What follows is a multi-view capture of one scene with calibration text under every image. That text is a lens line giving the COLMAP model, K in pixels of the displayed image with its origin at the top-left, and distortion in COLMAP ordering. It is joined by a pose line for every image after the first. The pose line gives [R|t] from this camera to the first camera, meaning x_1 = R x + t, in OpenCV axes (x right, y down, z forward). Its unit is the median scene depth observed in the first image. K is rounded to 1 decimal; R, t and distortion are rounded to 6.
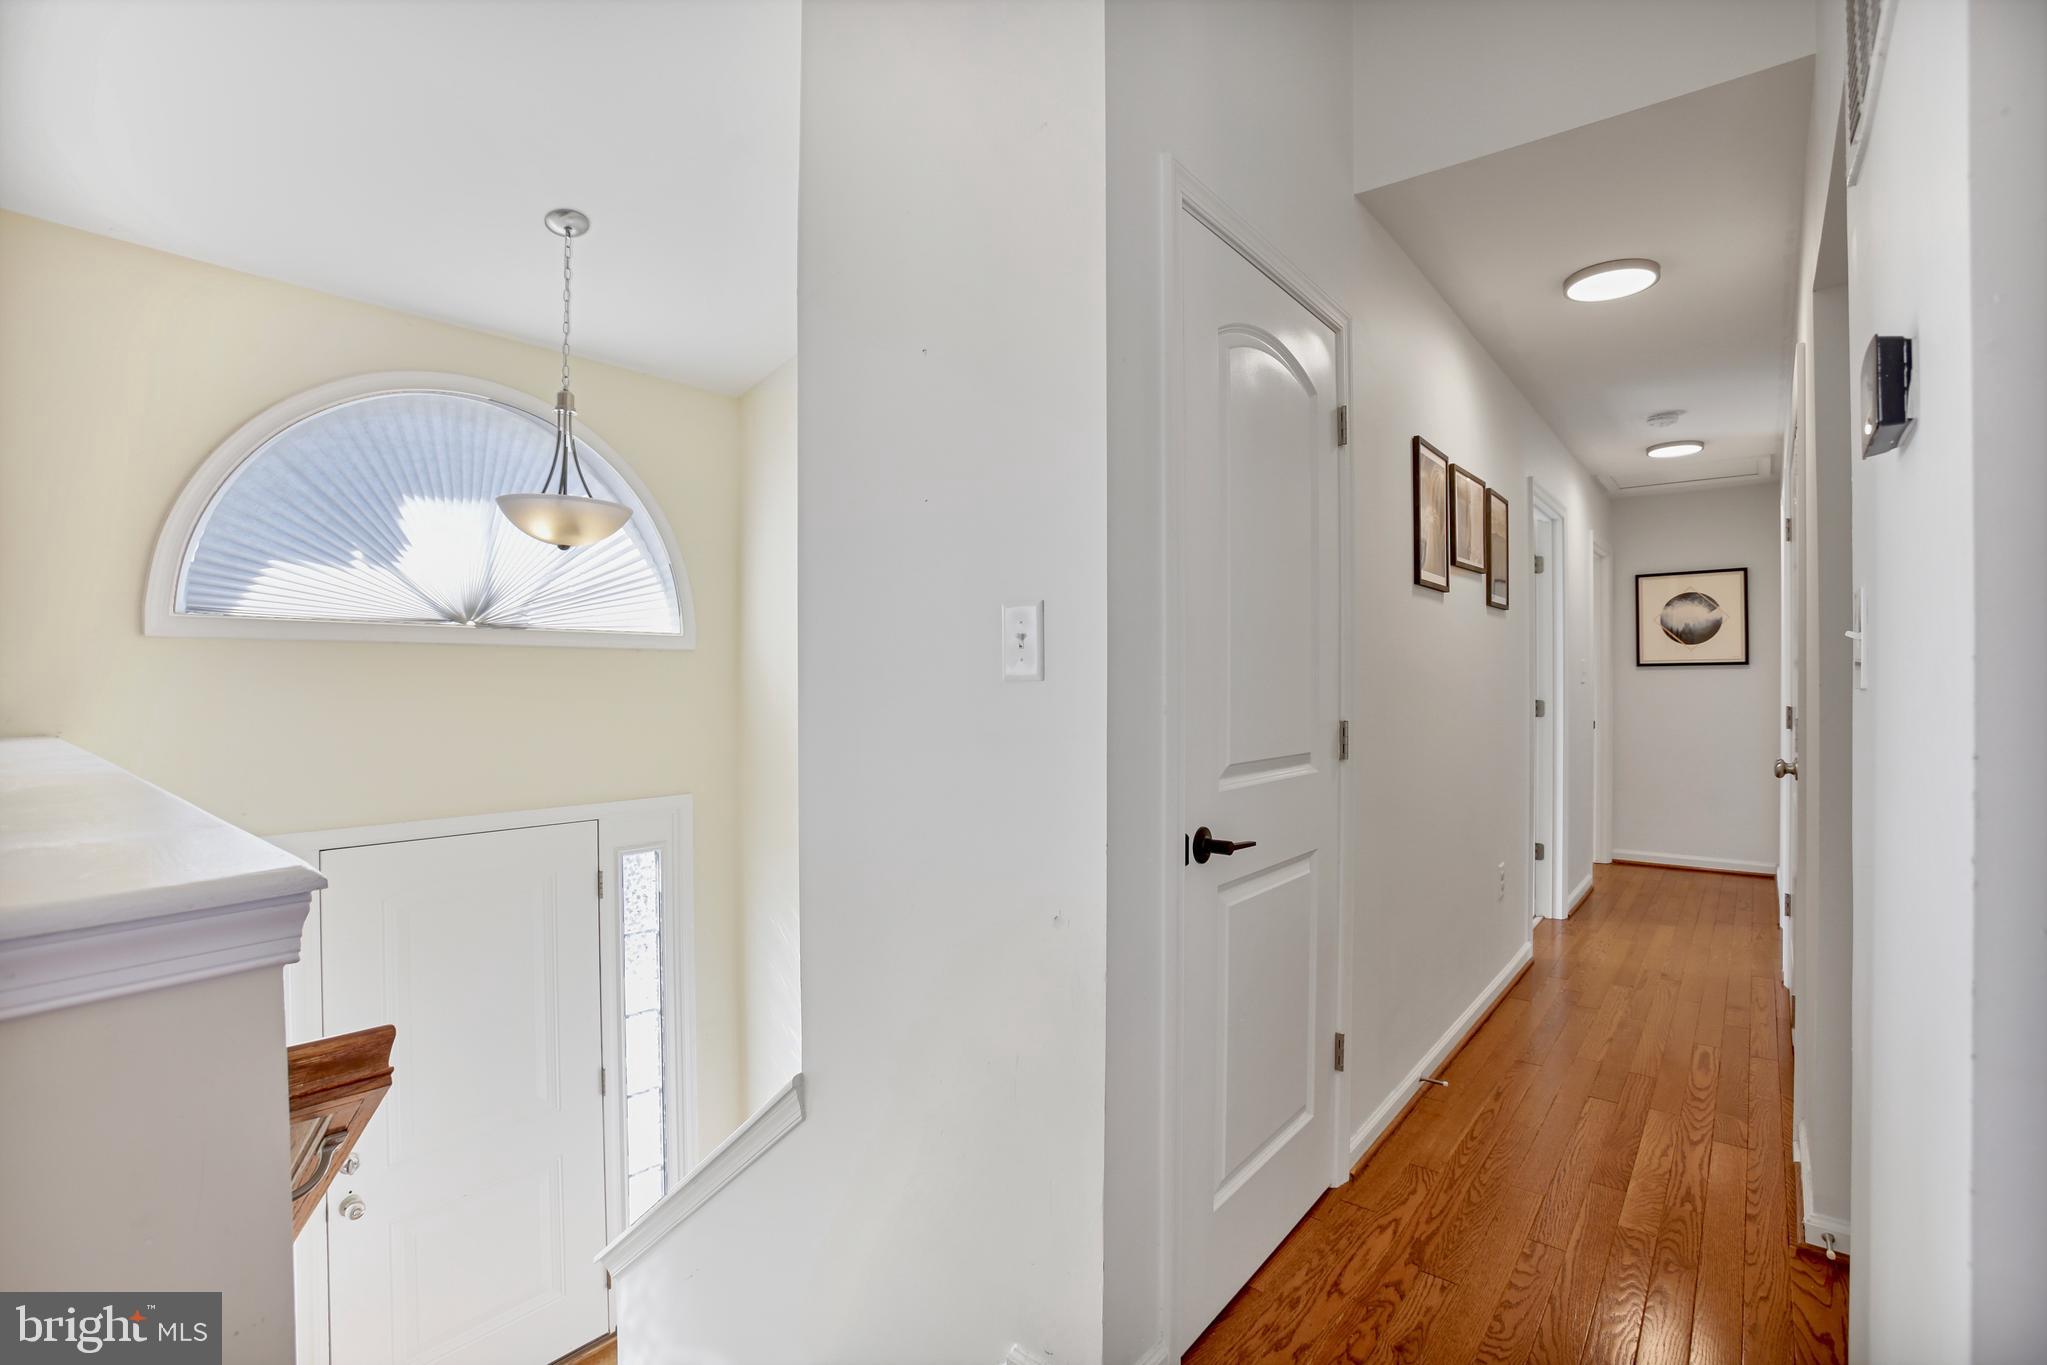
lens RADIAL K [[939.1, 0, 1029.5], [0, 939.1, 689.1], [0, 0, 1]] dist [-0.029445, 0.001378]
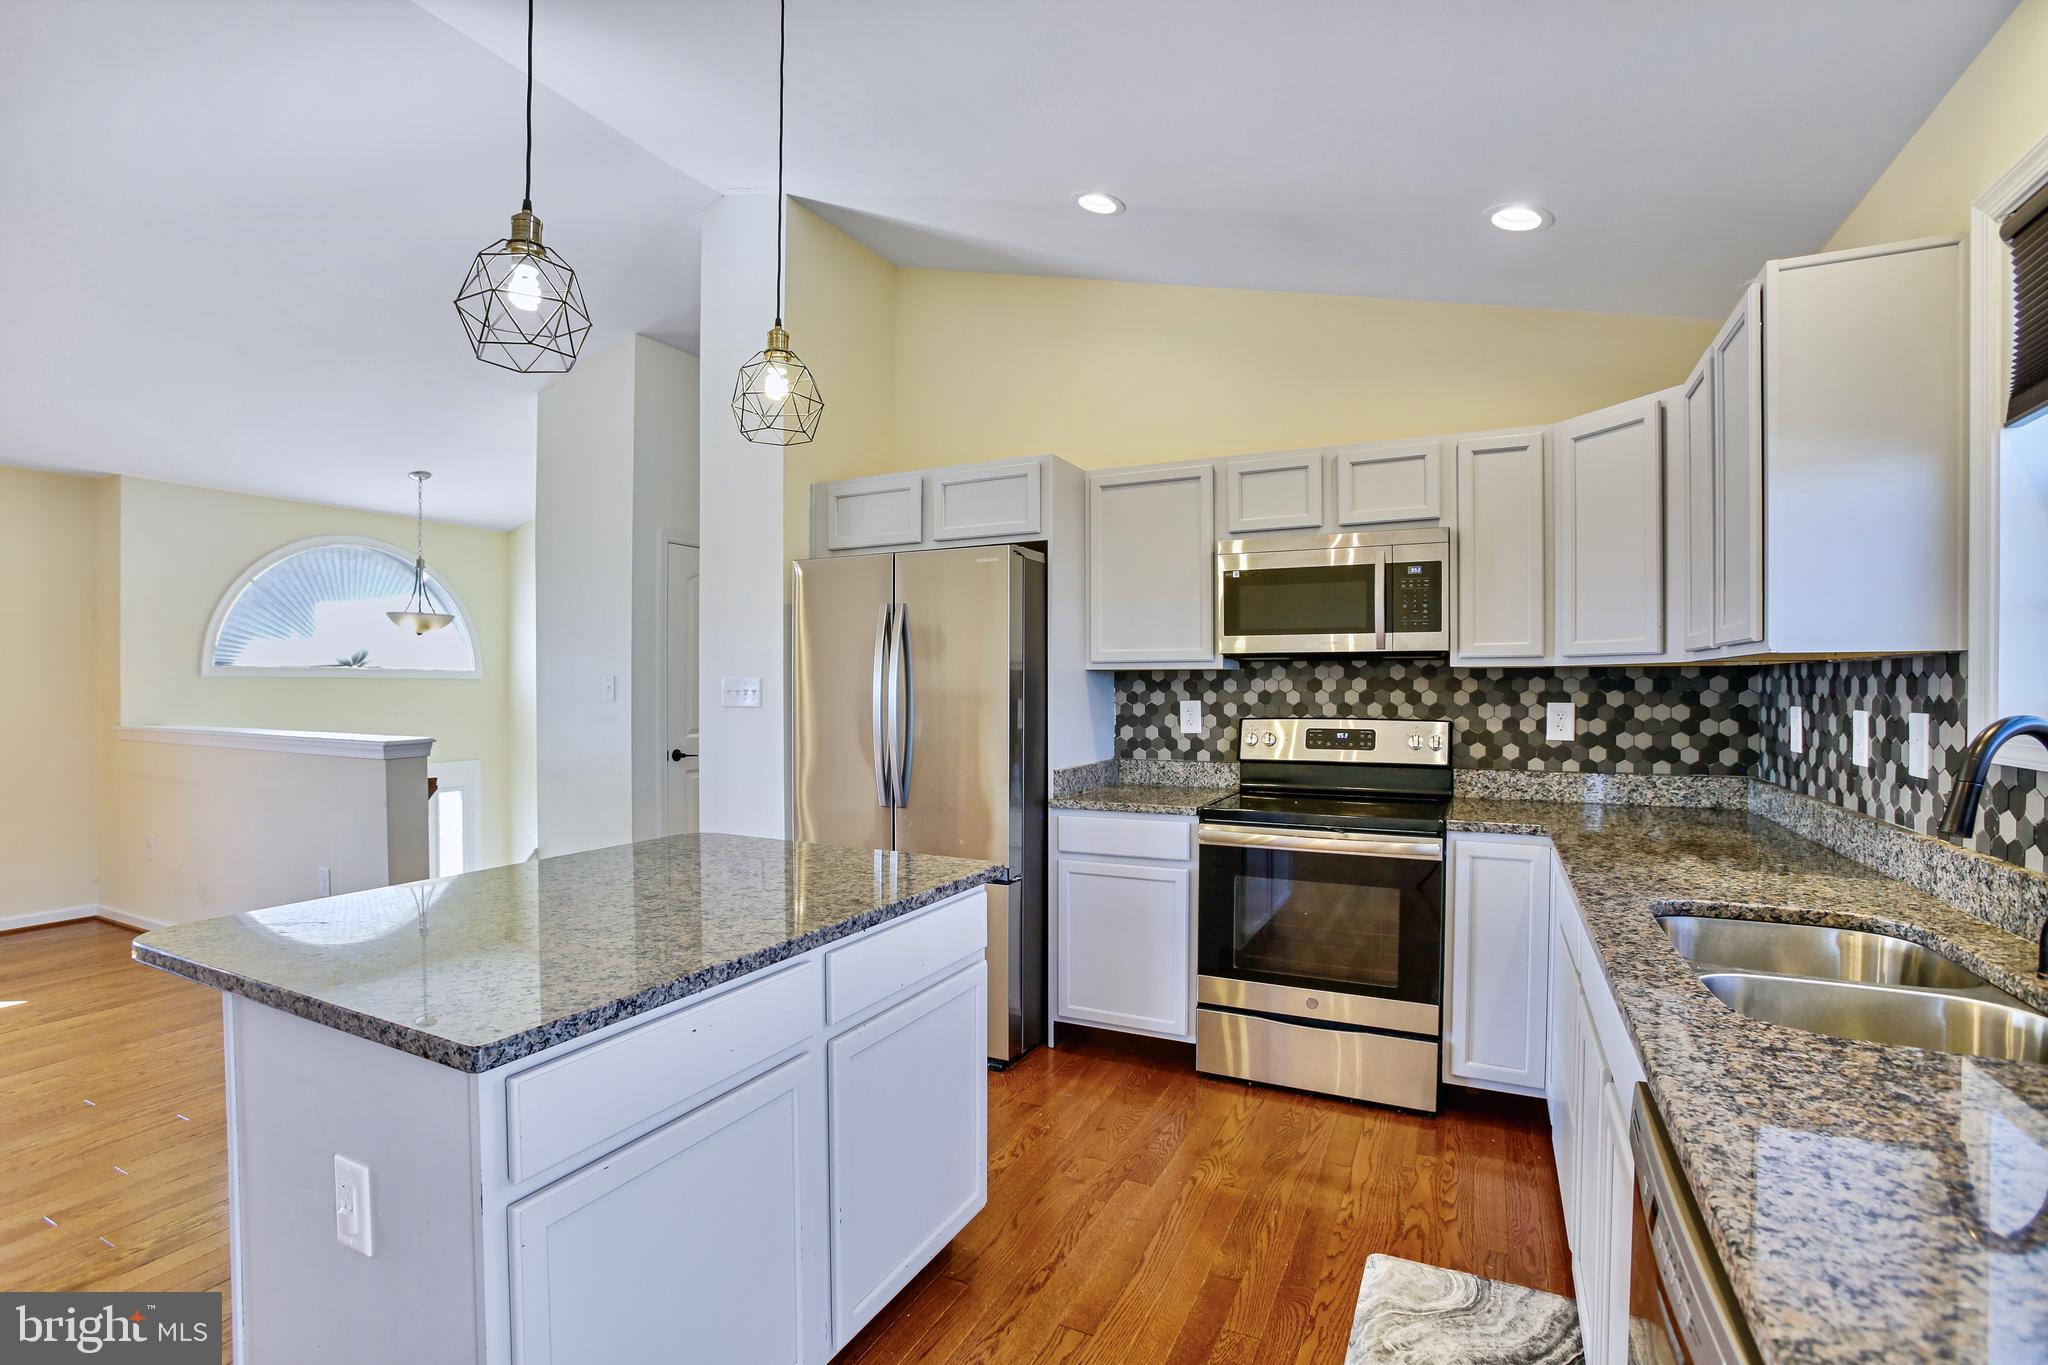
lens RADIAL K [[939.6, 0, 1017.1], [0, 939.6, 690.0], [0, 0, 1]] dist [-0.029445, 0.001378]
pose [[0.978244, 0.000010, 0.207457, 0.348321], [0.000246, 0.999999, -0.001207, -0.023617], [-0.207456, 0.001232, 0.978243, -1.214302]]
